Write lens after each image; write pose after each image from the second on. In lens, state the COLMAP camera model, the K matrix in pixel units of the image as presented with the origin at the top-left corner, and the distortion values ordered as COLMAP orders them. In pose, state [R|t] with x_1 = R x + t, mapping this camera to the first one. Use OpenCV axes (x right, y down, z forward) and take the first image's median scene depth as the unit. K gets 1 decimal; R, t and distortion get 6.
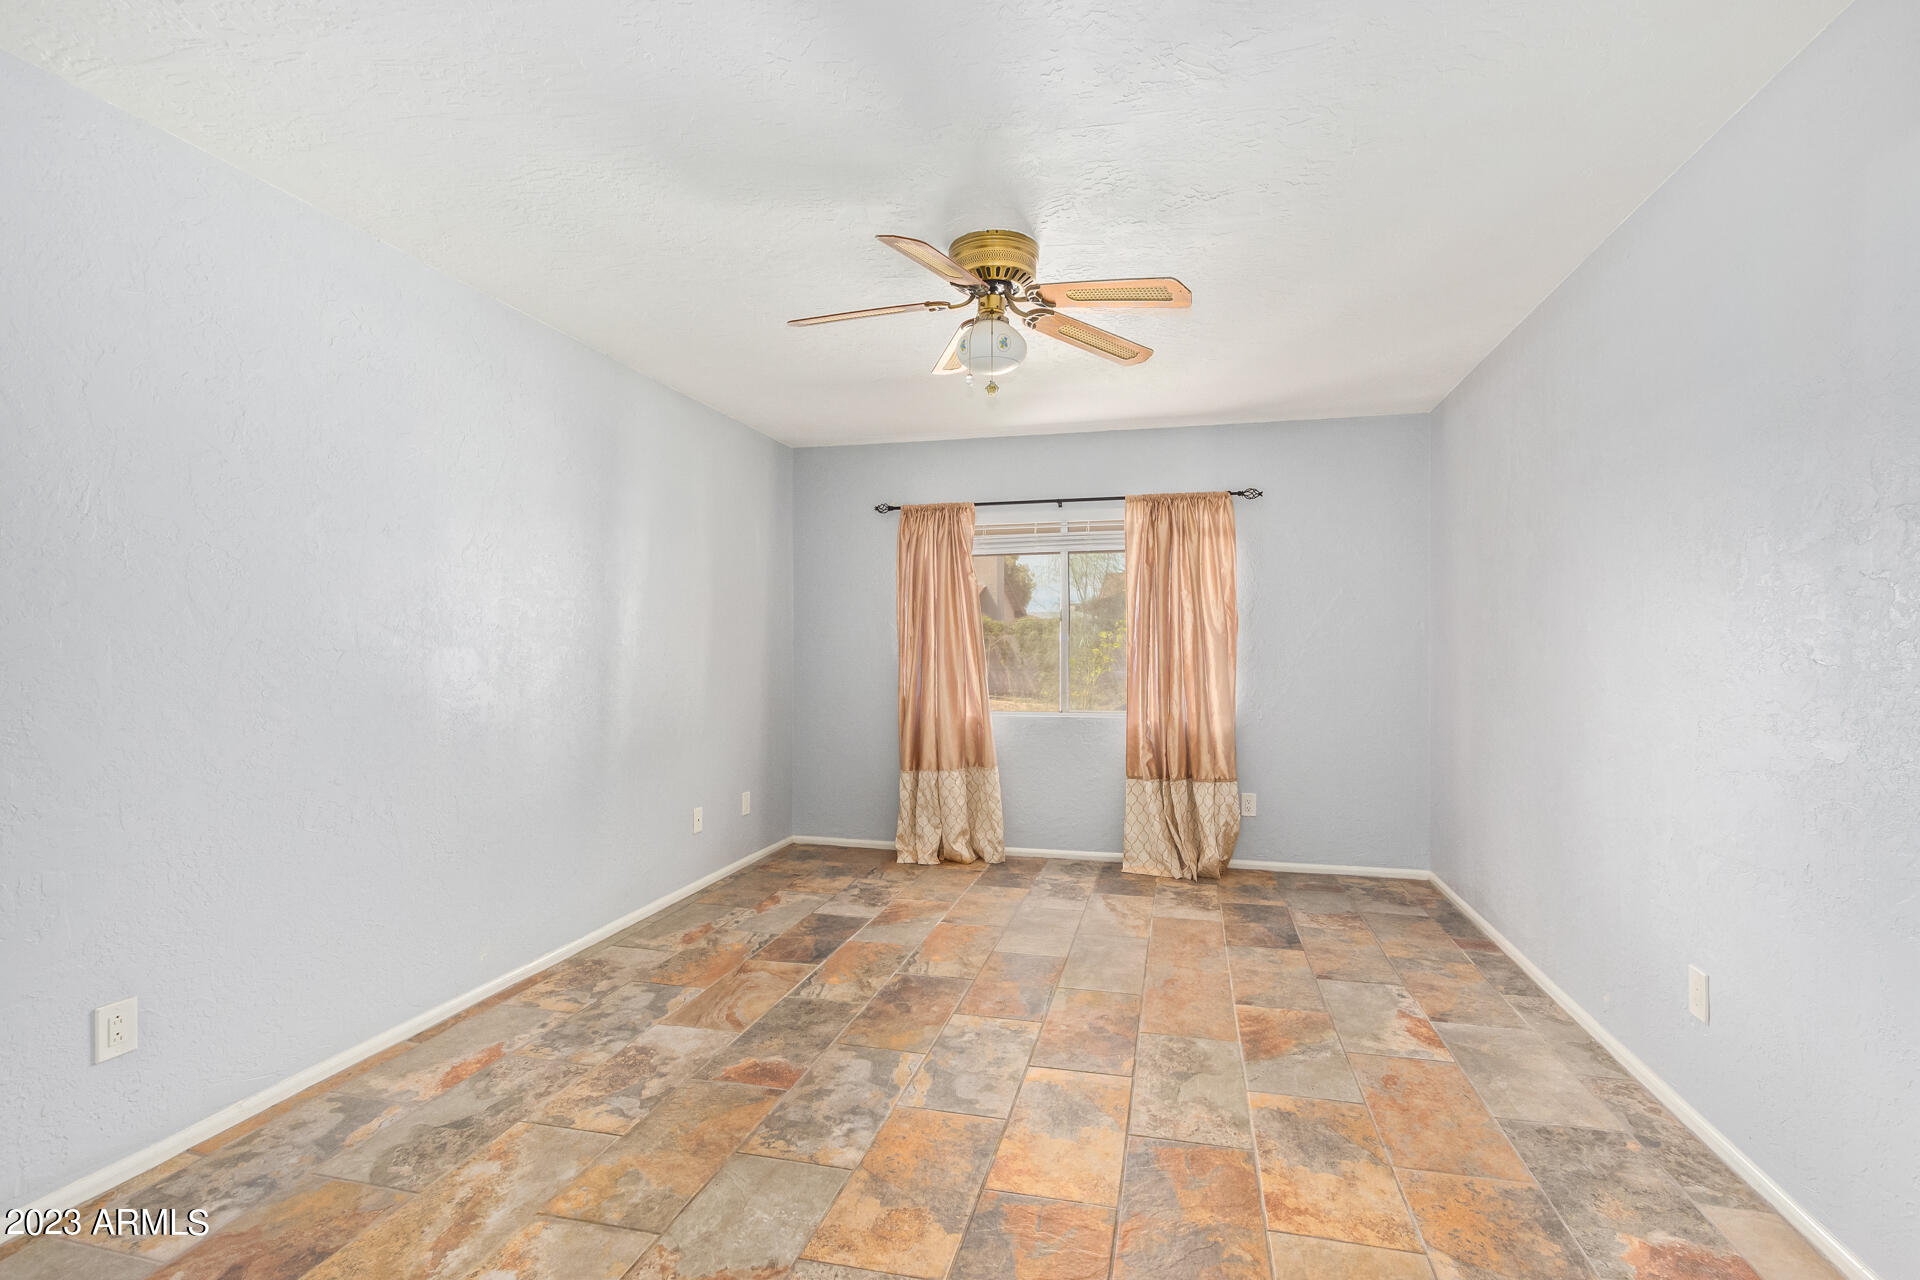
lens RADIAL K [[882.8, 0, 967.6], [0, 882.8, 642.8], [0, 0, 1]] dist [0.009800, -0.003884]
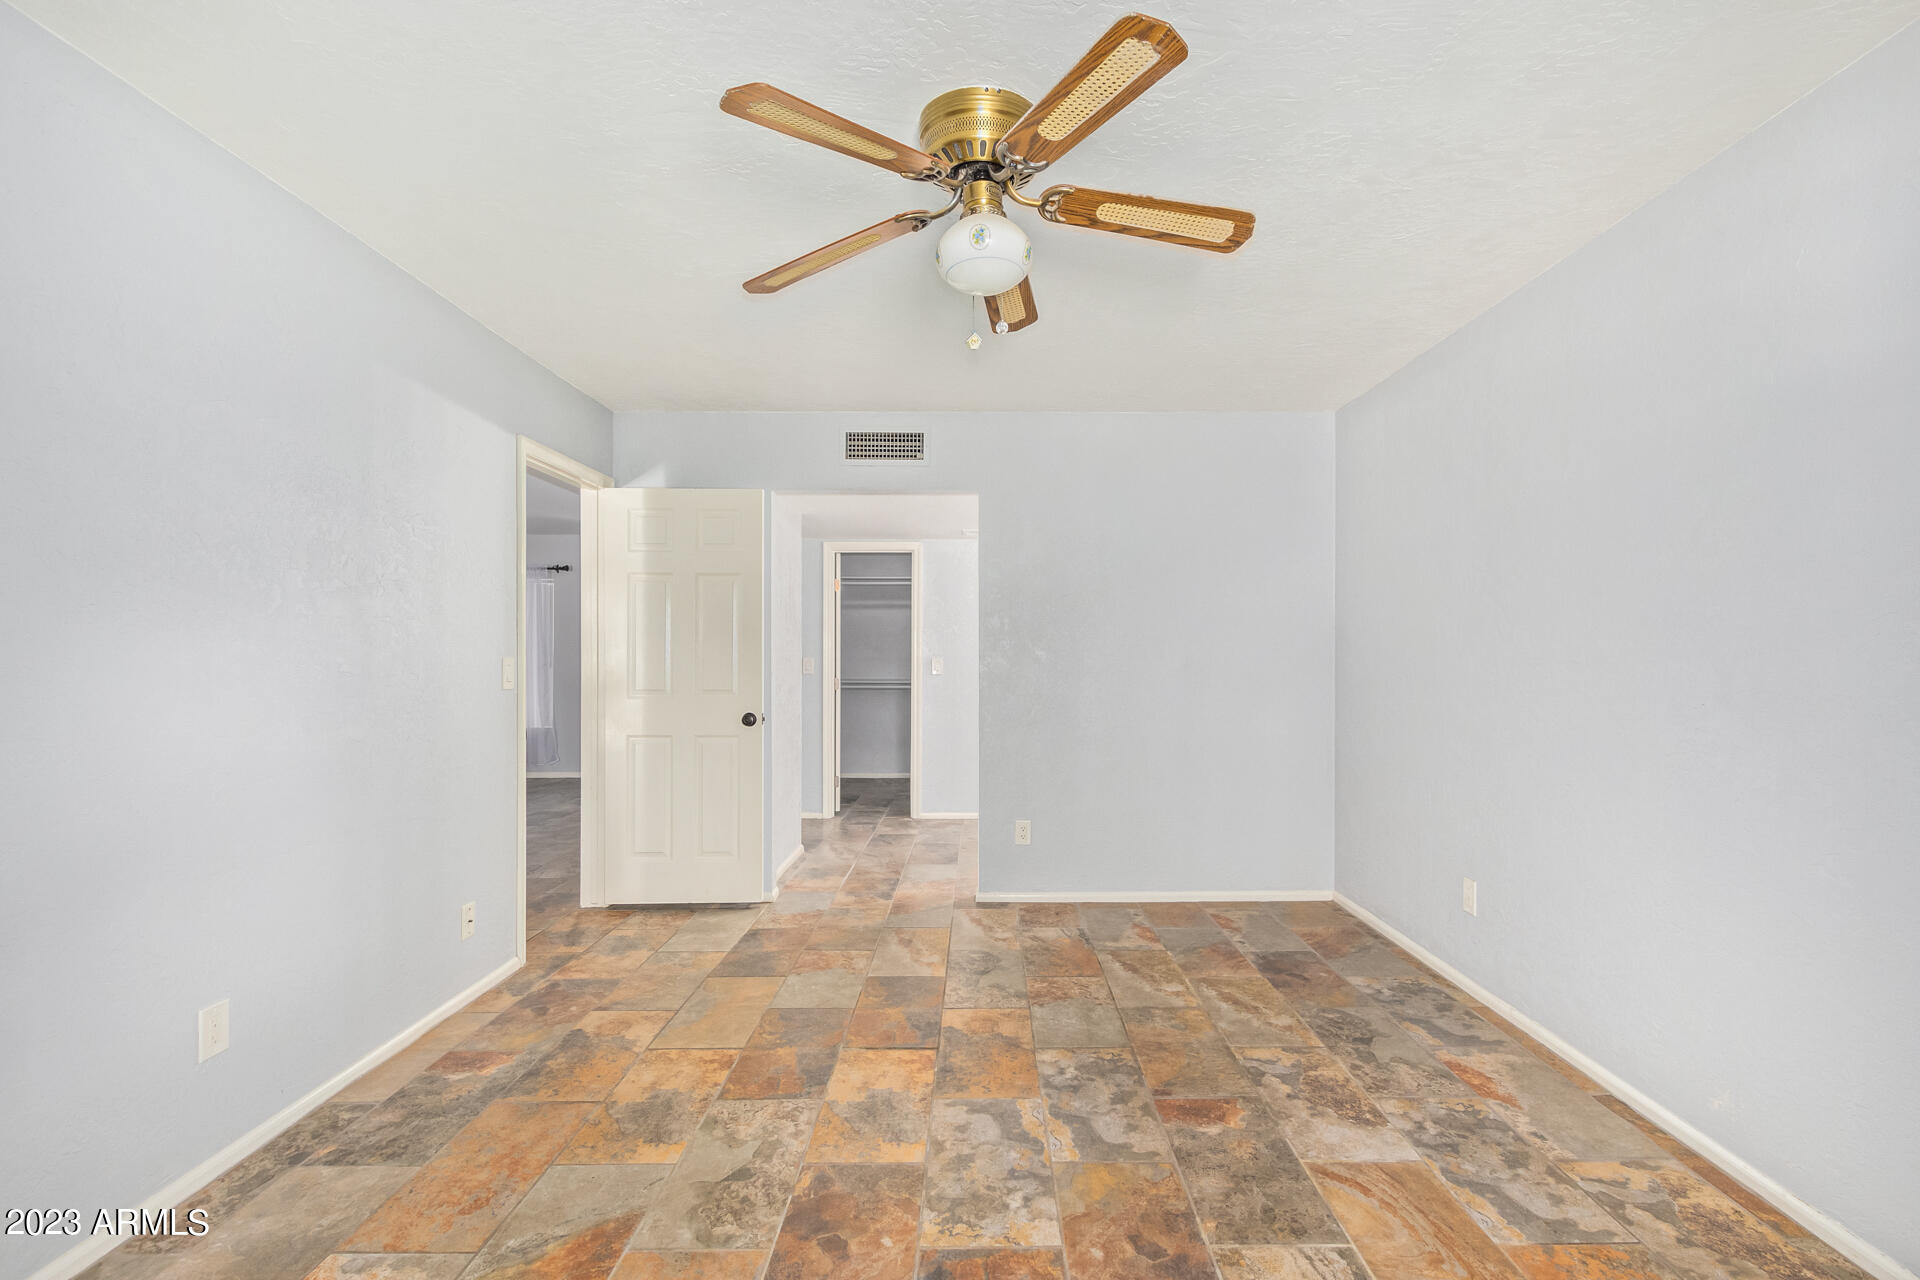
lens RADIAL K [[882.8, 0, 977.8], [0, 882.8, 647.2], [0, 0, 1]] dist [0.009800, -0.003884]
pose [[-0.971887, 0.002039, -0.235439, 0.239402], [0.004675, 0.999932, -0.010637, -0.000467], [0.235402, -0.011439, -0.971831, 2.021718]]
